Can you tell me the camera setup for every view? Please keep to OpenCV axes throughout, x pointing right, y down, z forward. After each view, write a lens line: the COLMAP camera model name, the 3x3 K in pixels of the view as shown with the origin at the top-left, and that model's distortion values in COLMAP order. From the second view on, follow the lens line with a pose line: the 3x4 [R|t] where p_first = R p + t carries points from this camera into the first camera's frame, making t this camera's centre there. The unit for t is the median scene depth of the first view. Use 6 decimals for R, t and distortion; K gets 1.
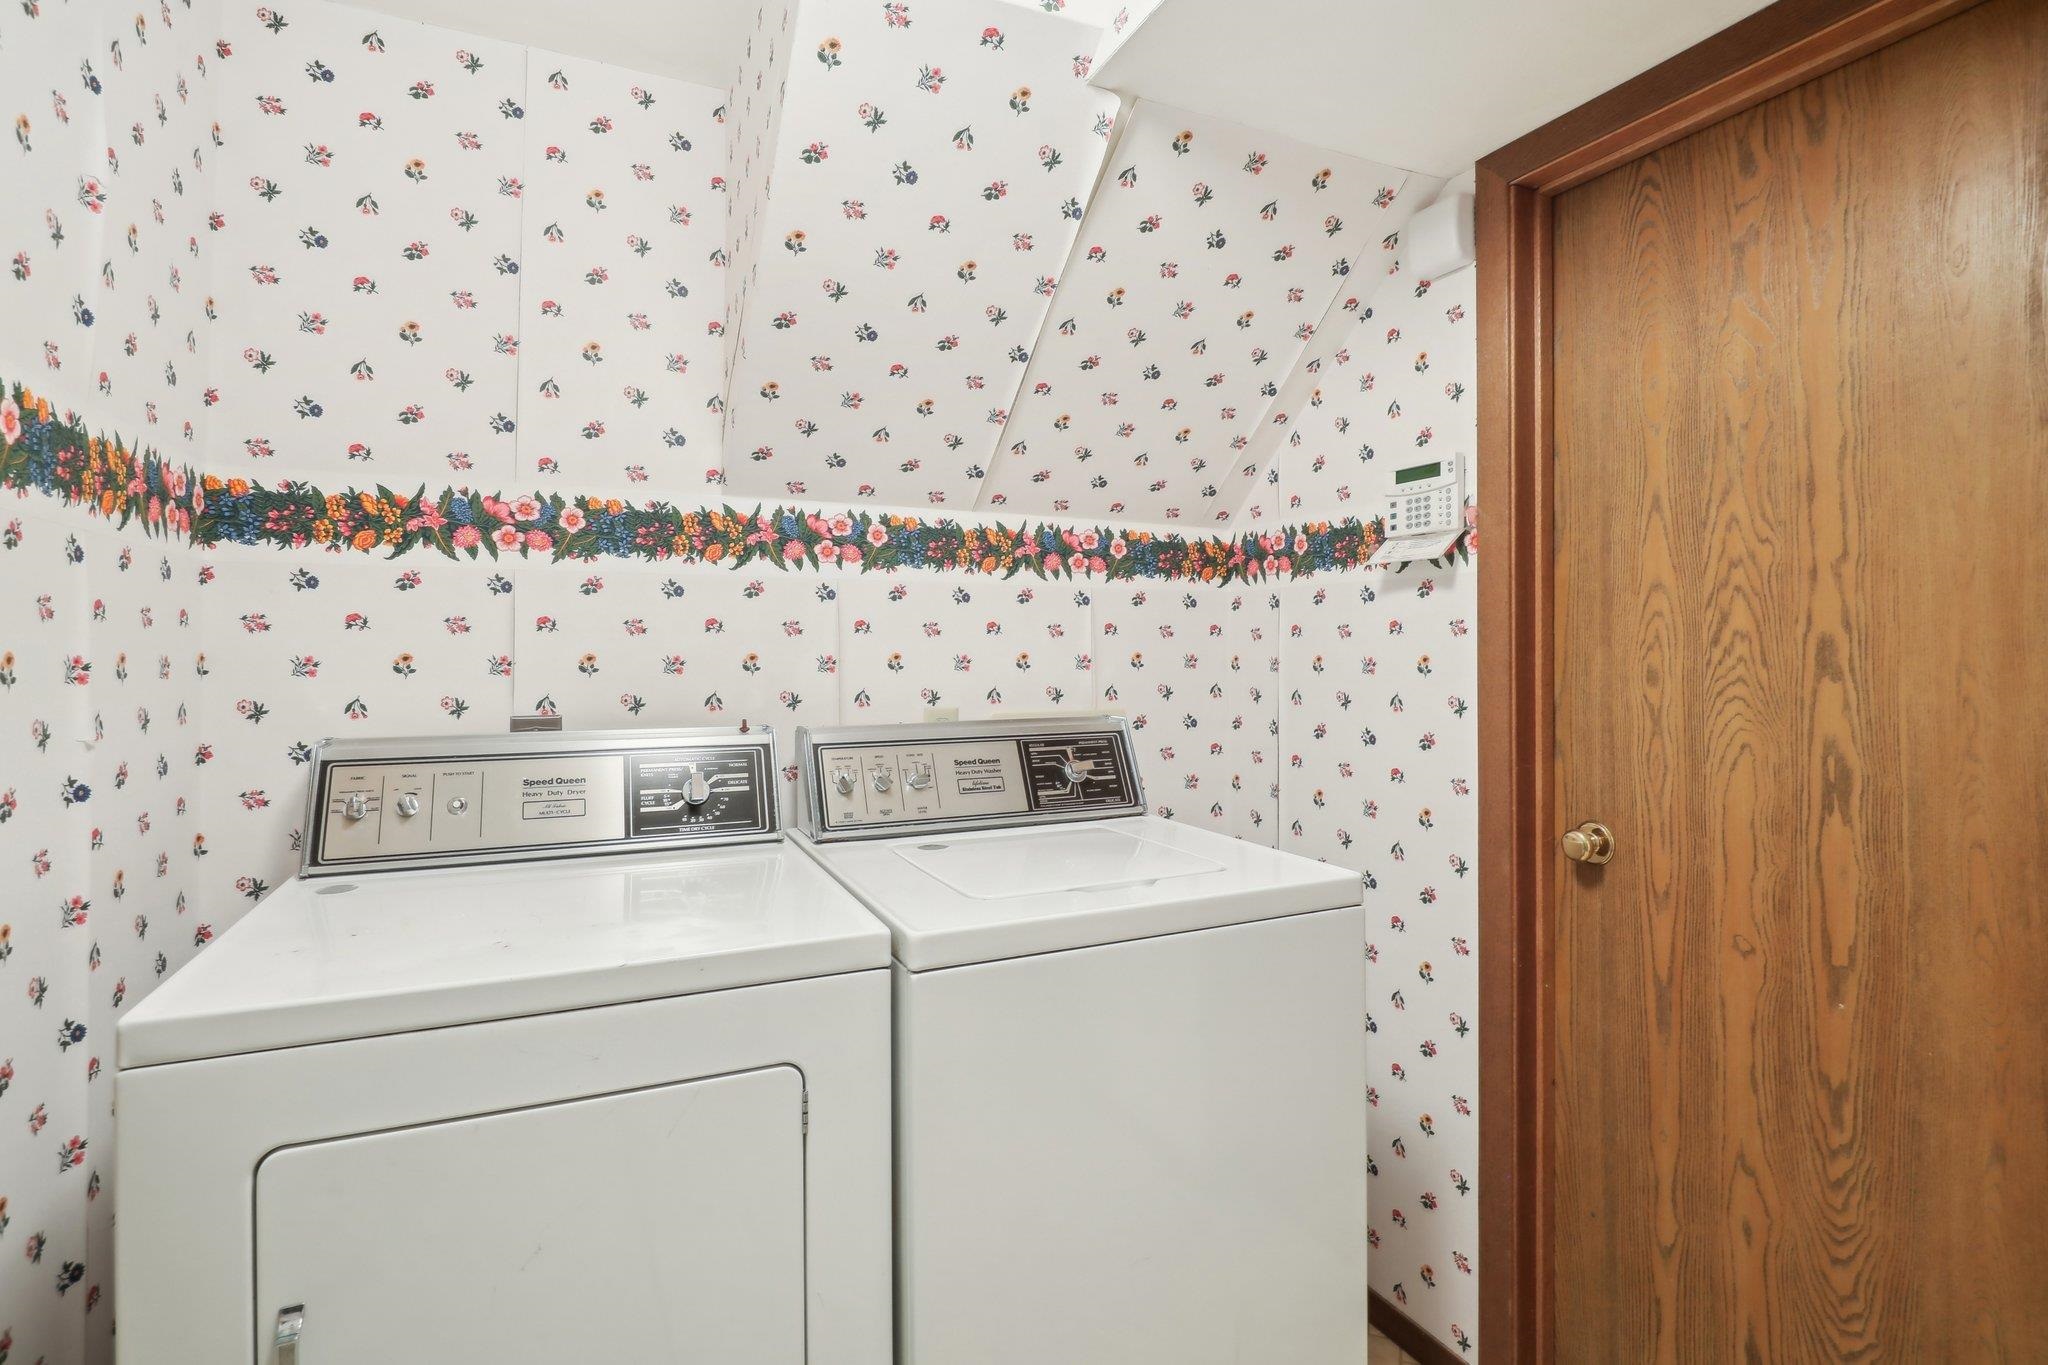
lens RADIAL K [[975.0, 0, 1040.2], [0, 975.0, 668.1], [0, 0, 1]] dist [-0.028556, 0.002306]
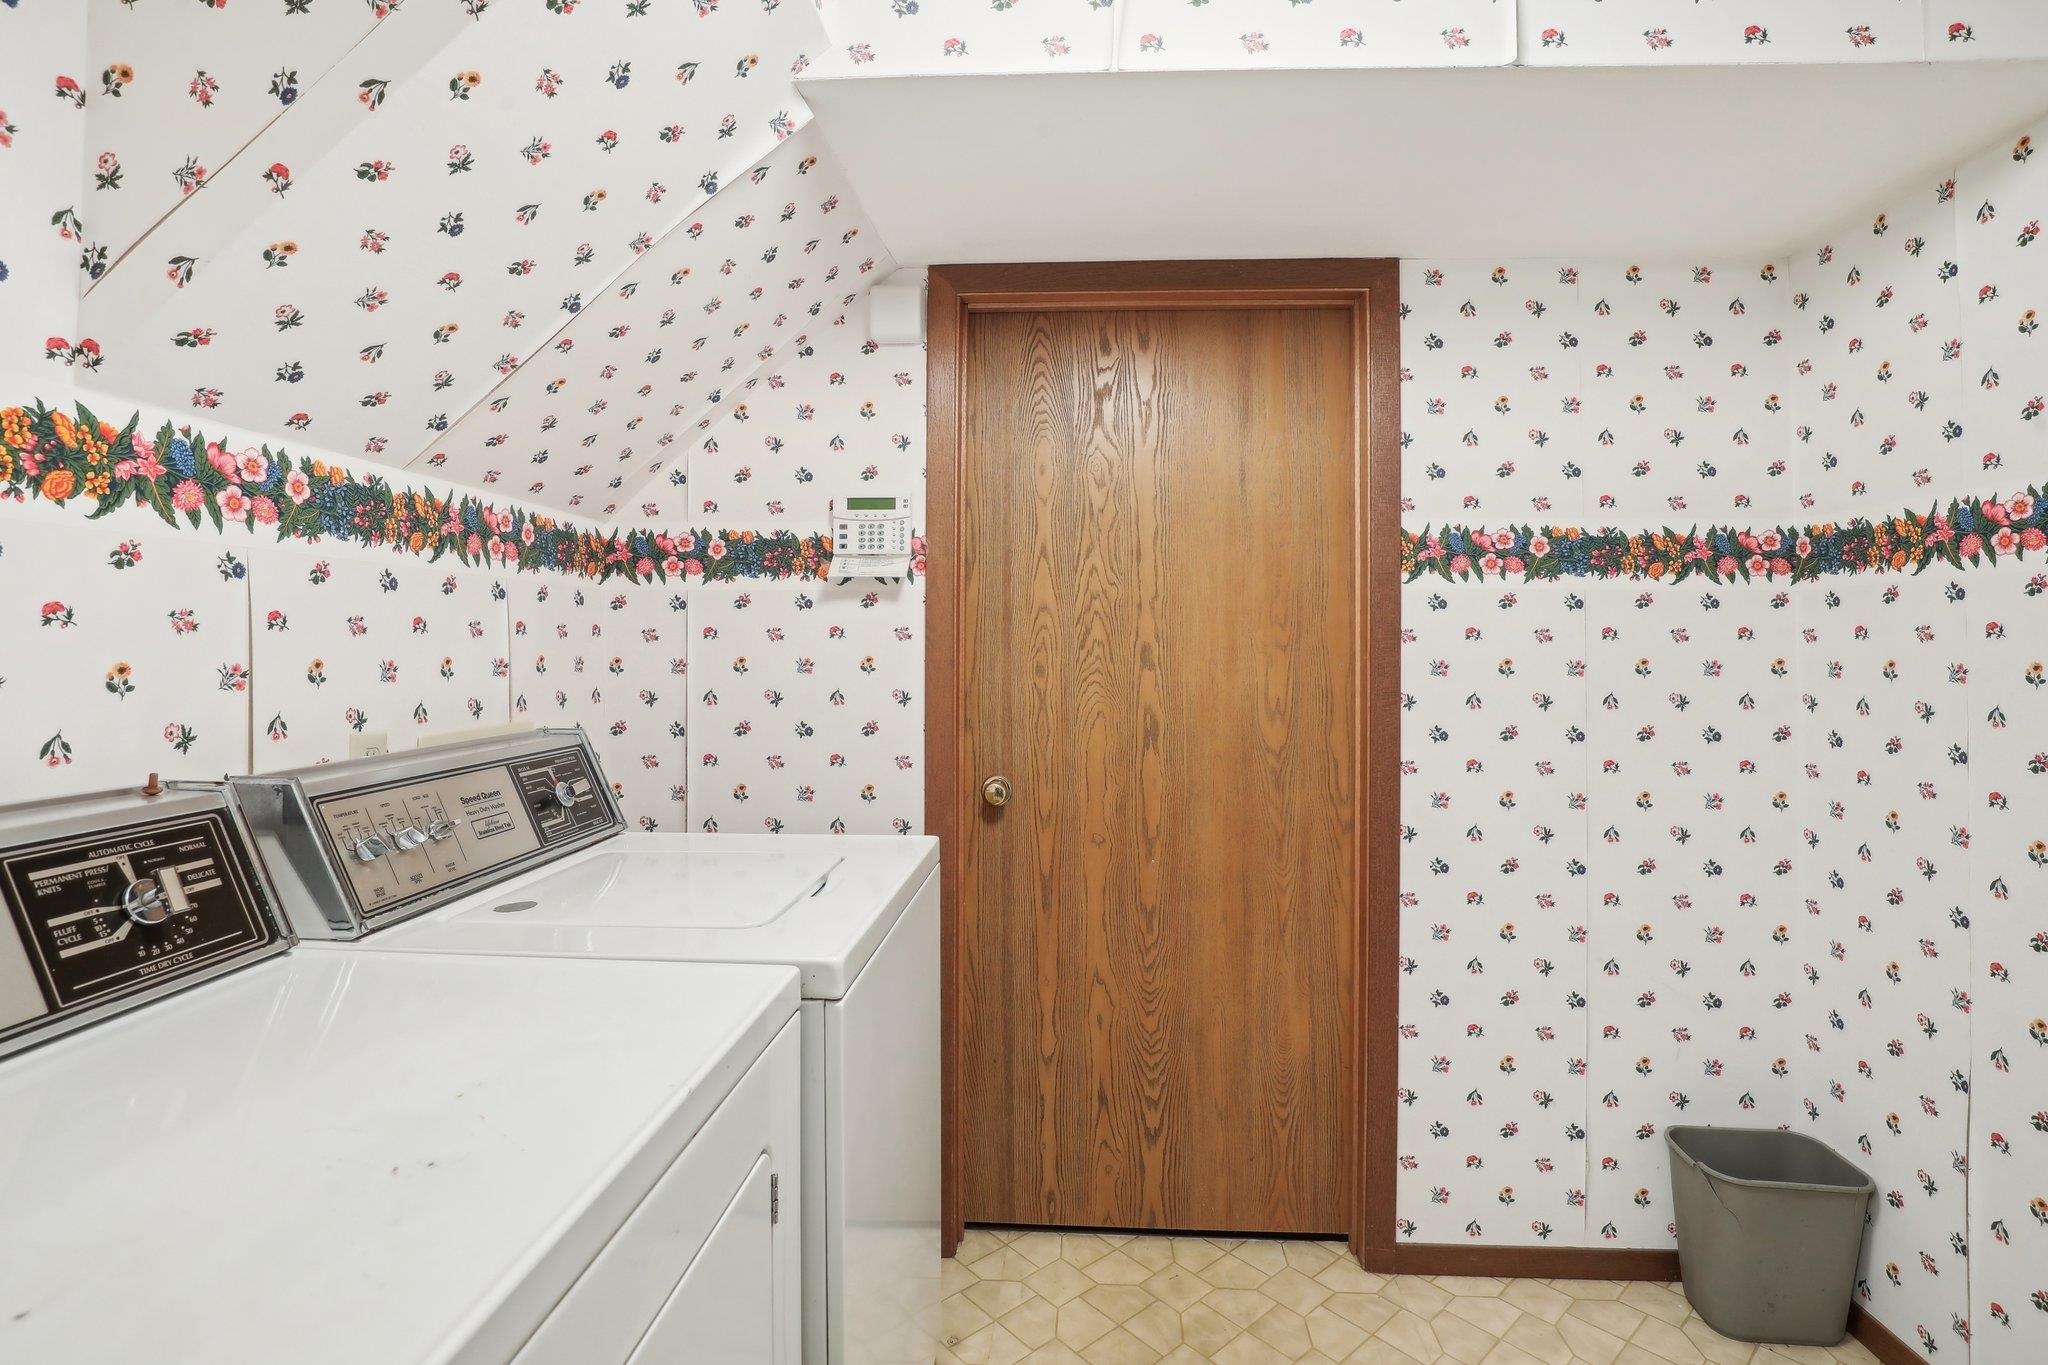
lens RADIAL K [[975.0, 0, 1042.5], [0, 975.0, 665.5], [0, 0, 1]] dist [-0.028556, 0.002306]
pose [[0.480030, -0.016740, 0.877092, -0.581538], [0.015084, 0.999828, 0.010826, -0.012286], [-0.877122, 0.008033, 0.480200, 0.252357]]
